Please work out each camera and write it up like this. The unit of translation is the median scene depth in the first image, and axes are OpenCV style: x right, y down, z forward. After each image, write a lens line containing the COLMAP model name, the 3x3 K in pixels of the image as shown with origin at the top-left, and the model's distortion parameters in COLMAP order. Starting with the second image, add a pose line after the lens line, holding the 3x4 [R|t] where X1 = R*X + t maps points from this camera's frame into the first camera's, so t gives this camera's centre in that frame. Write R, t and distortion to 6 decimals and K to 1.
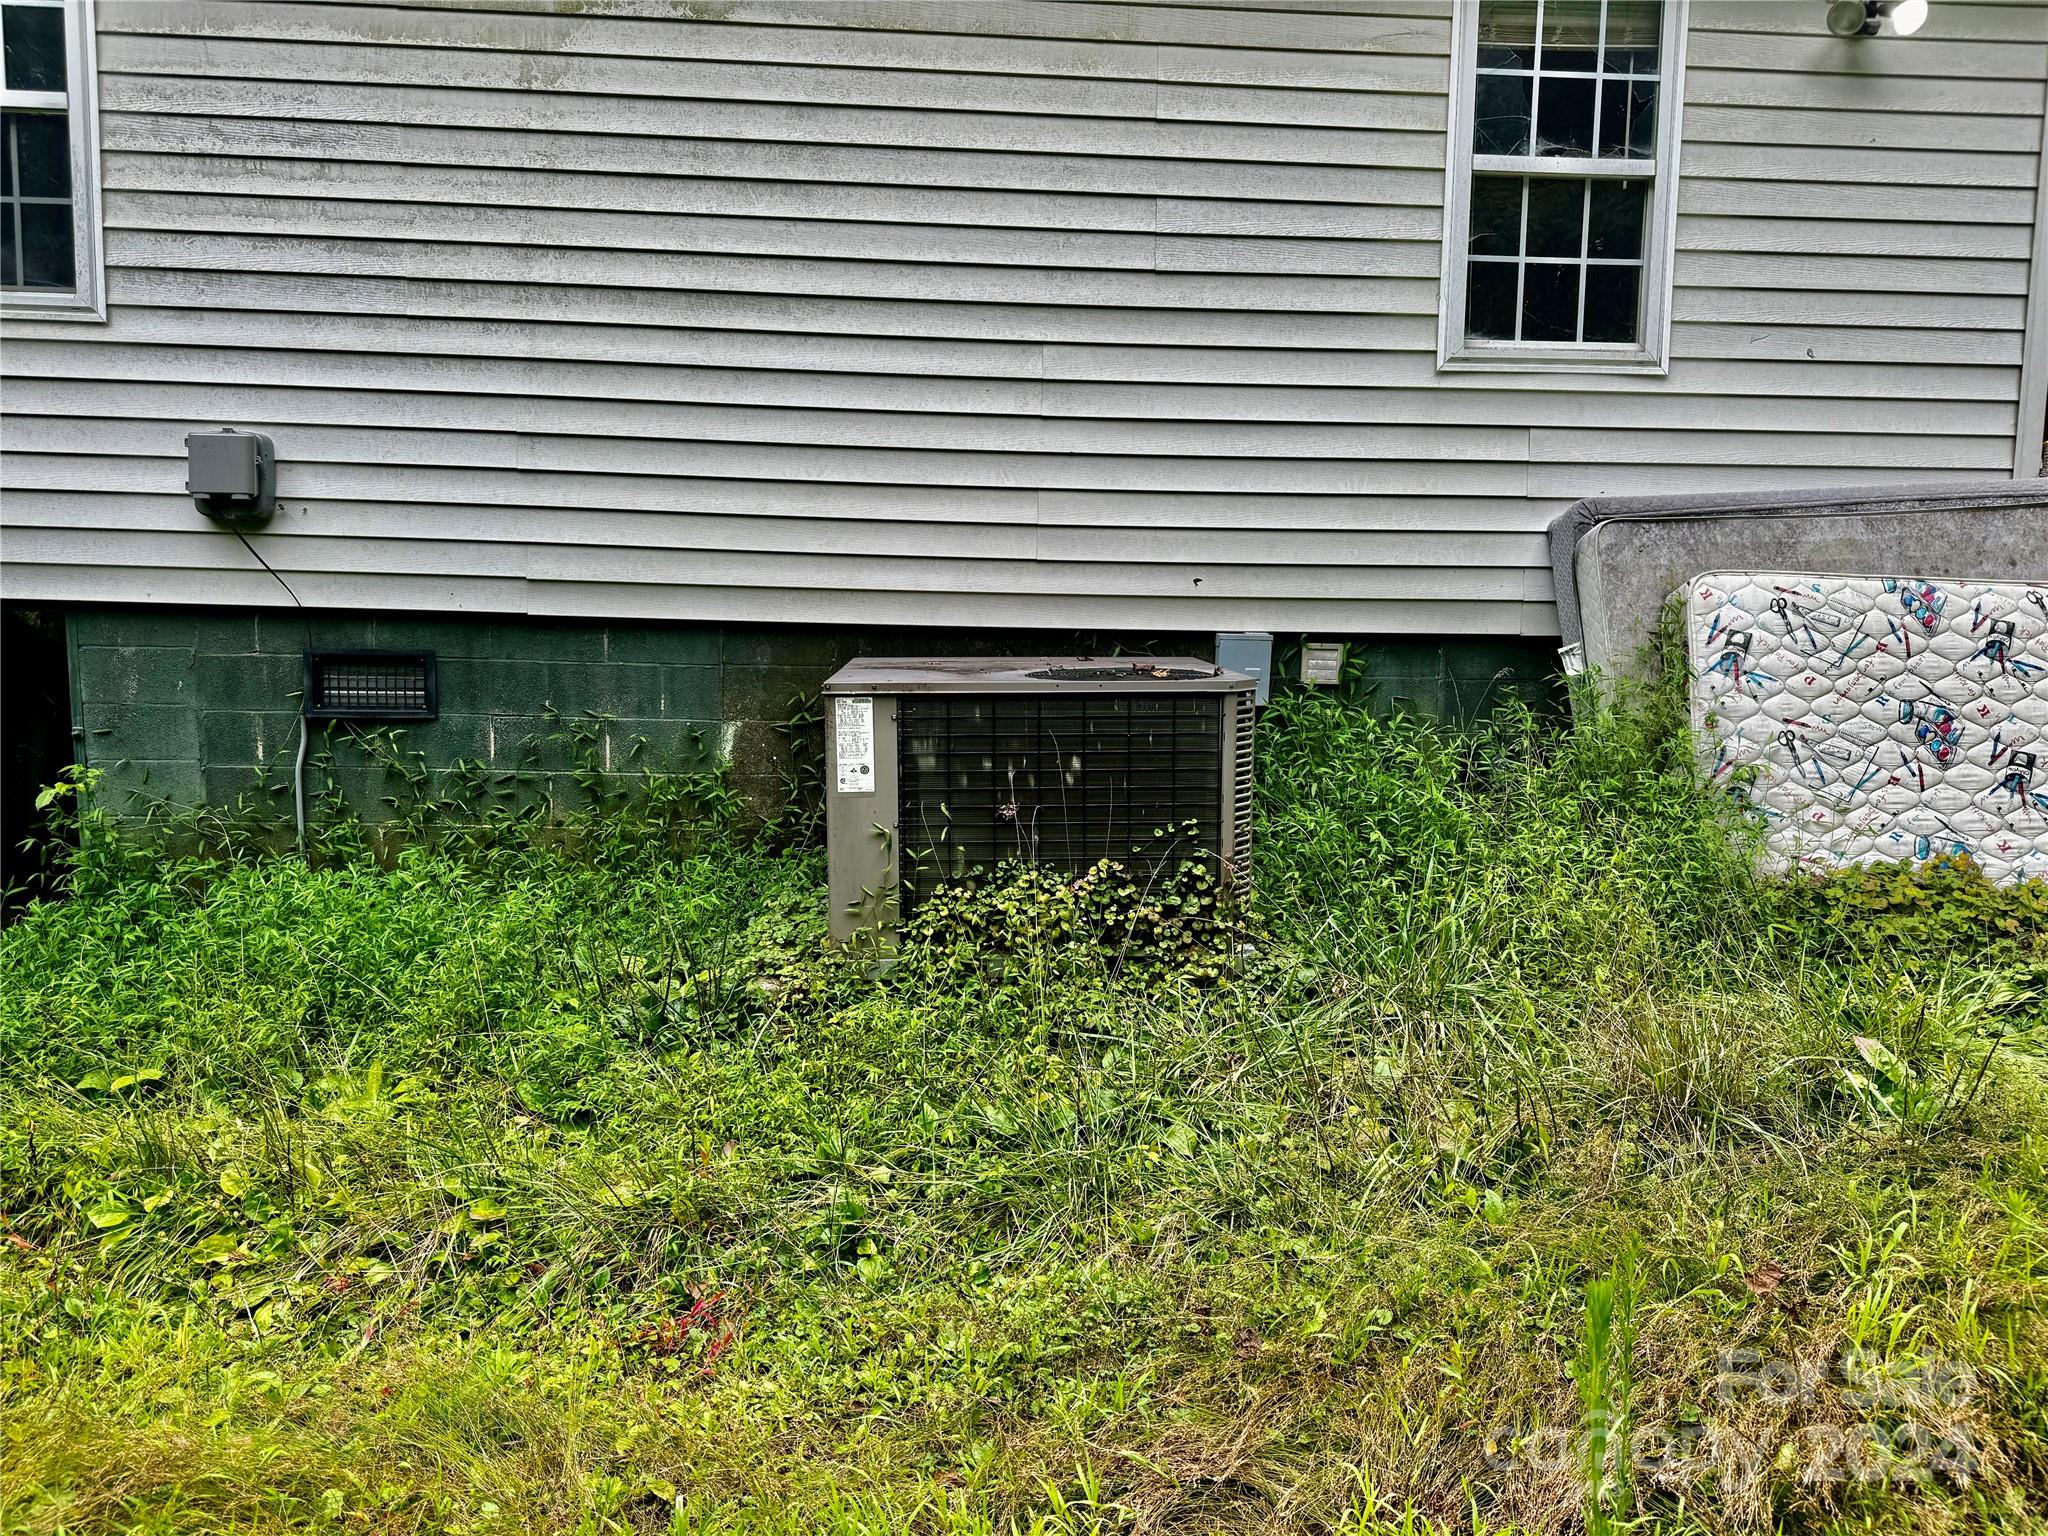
lens RADIAL K [[1525.4, 0, 1024.0], [0, 1525.4, 768.0], [0, 0, 1]] dist [0.118001, -0.166269]
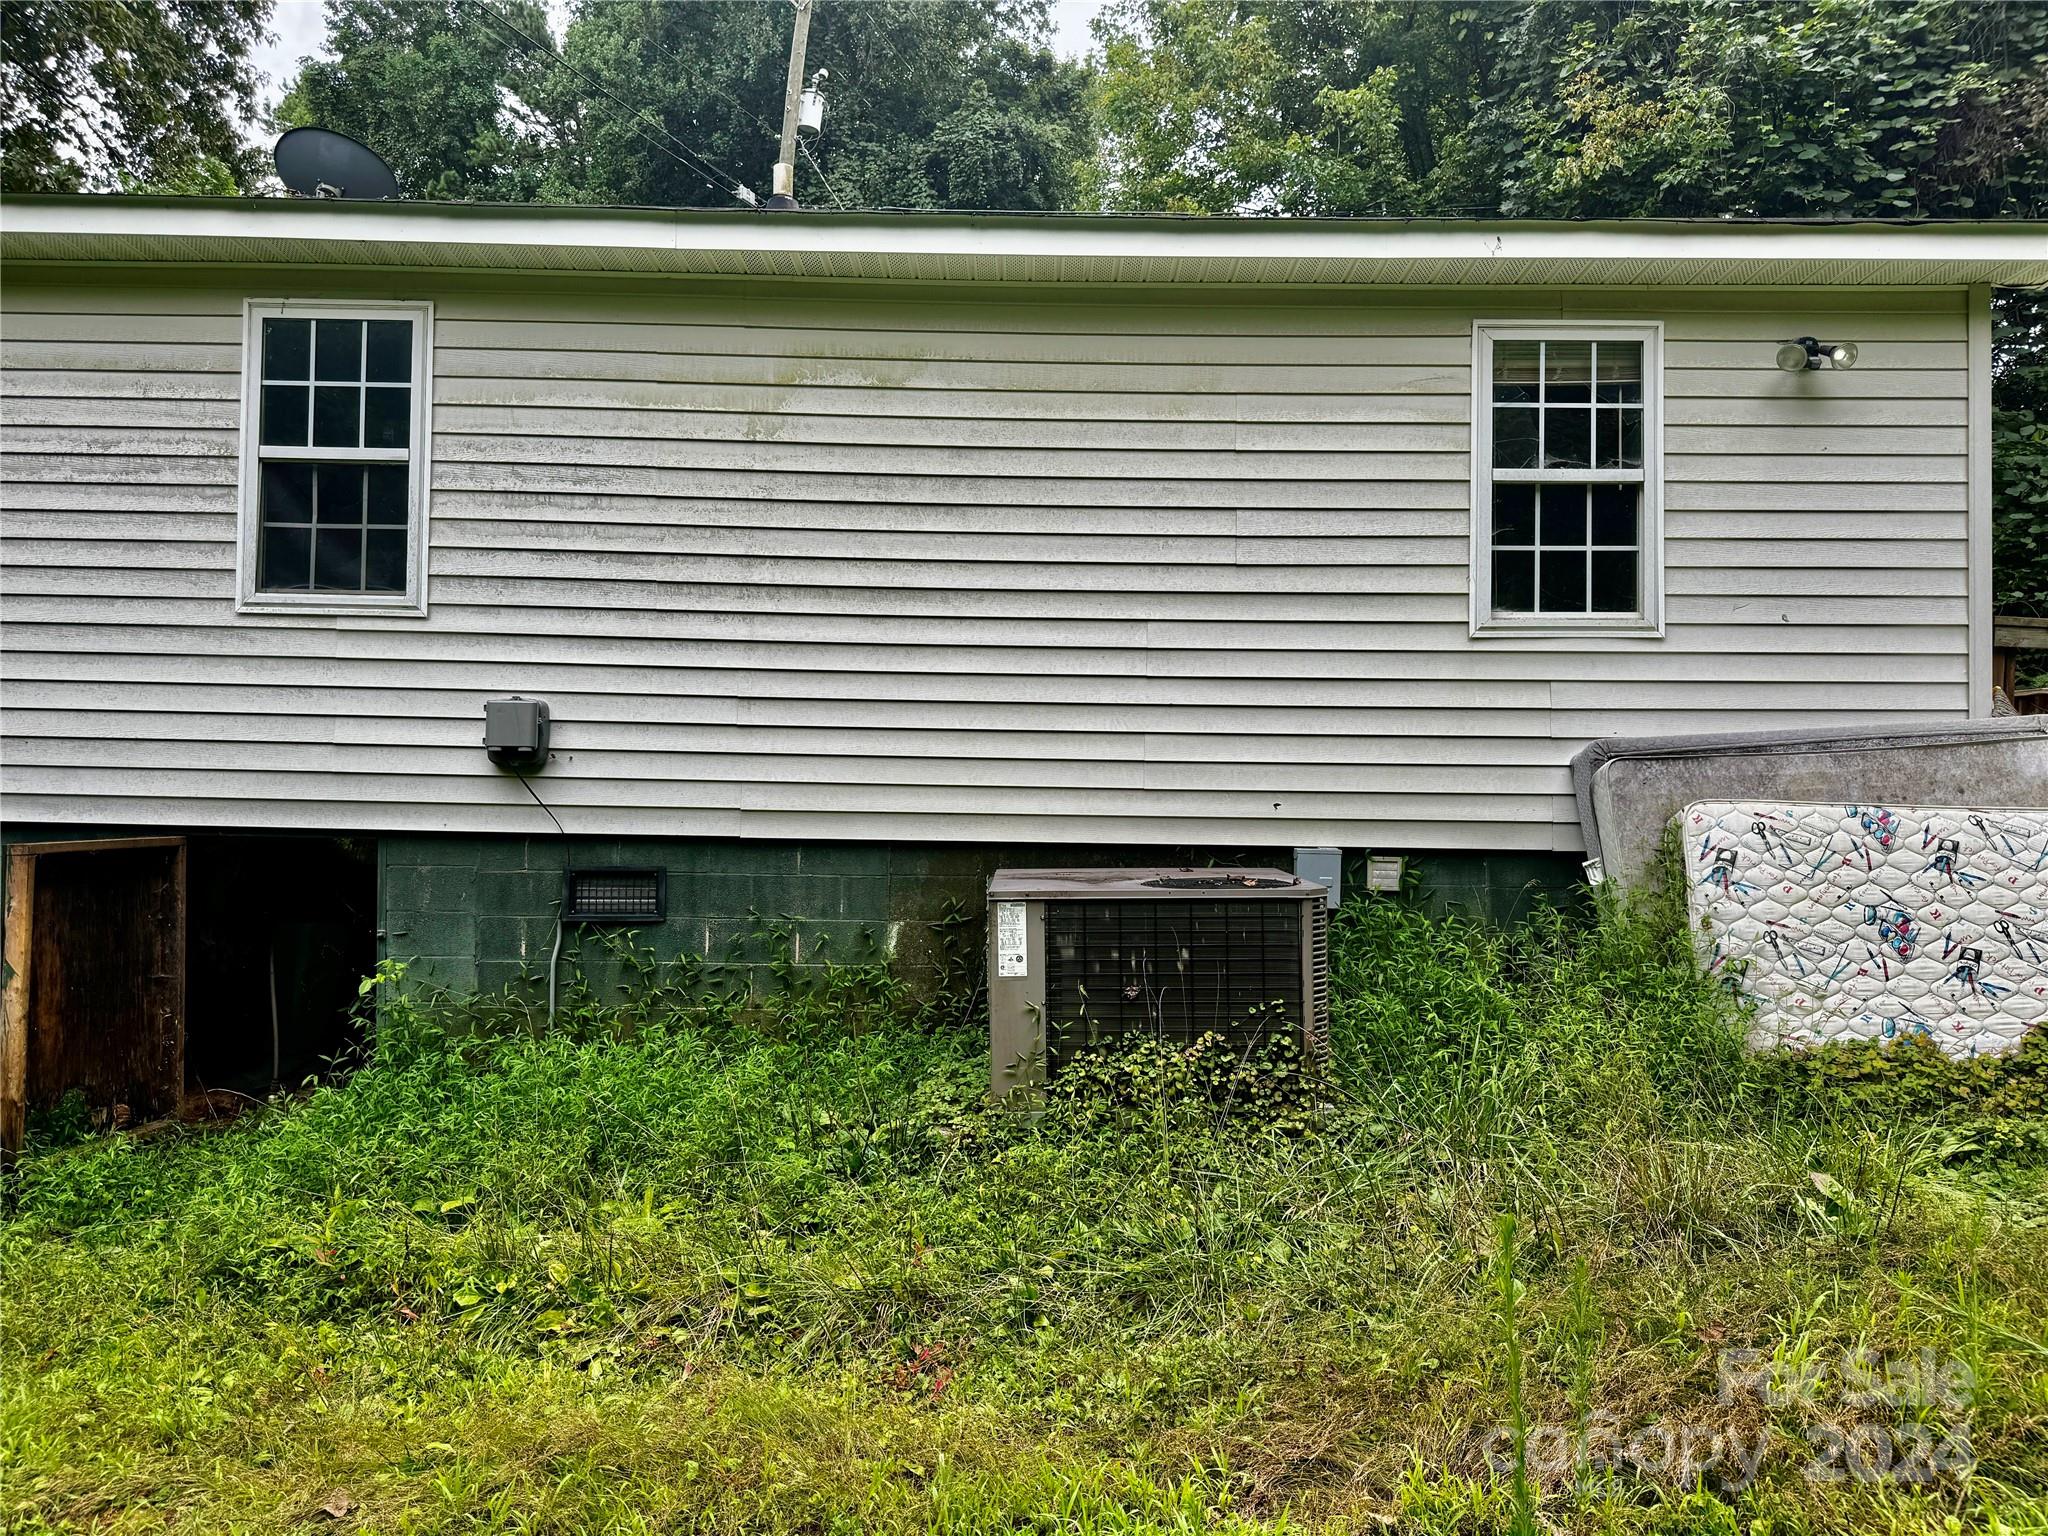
lens RADIAL K [[1448.1, 0, 1009.9], [0, 1448.1, 769.2], [0, 0, 1]] dist [0.147312, -0.257109]
pose [[0.997639, -0.008709, -0.068128, -0.023030], [-0.000573, 0.990838, -0.135054, 0.006624], [0.068680, 0.134774, 0.988493, -0.190356]]
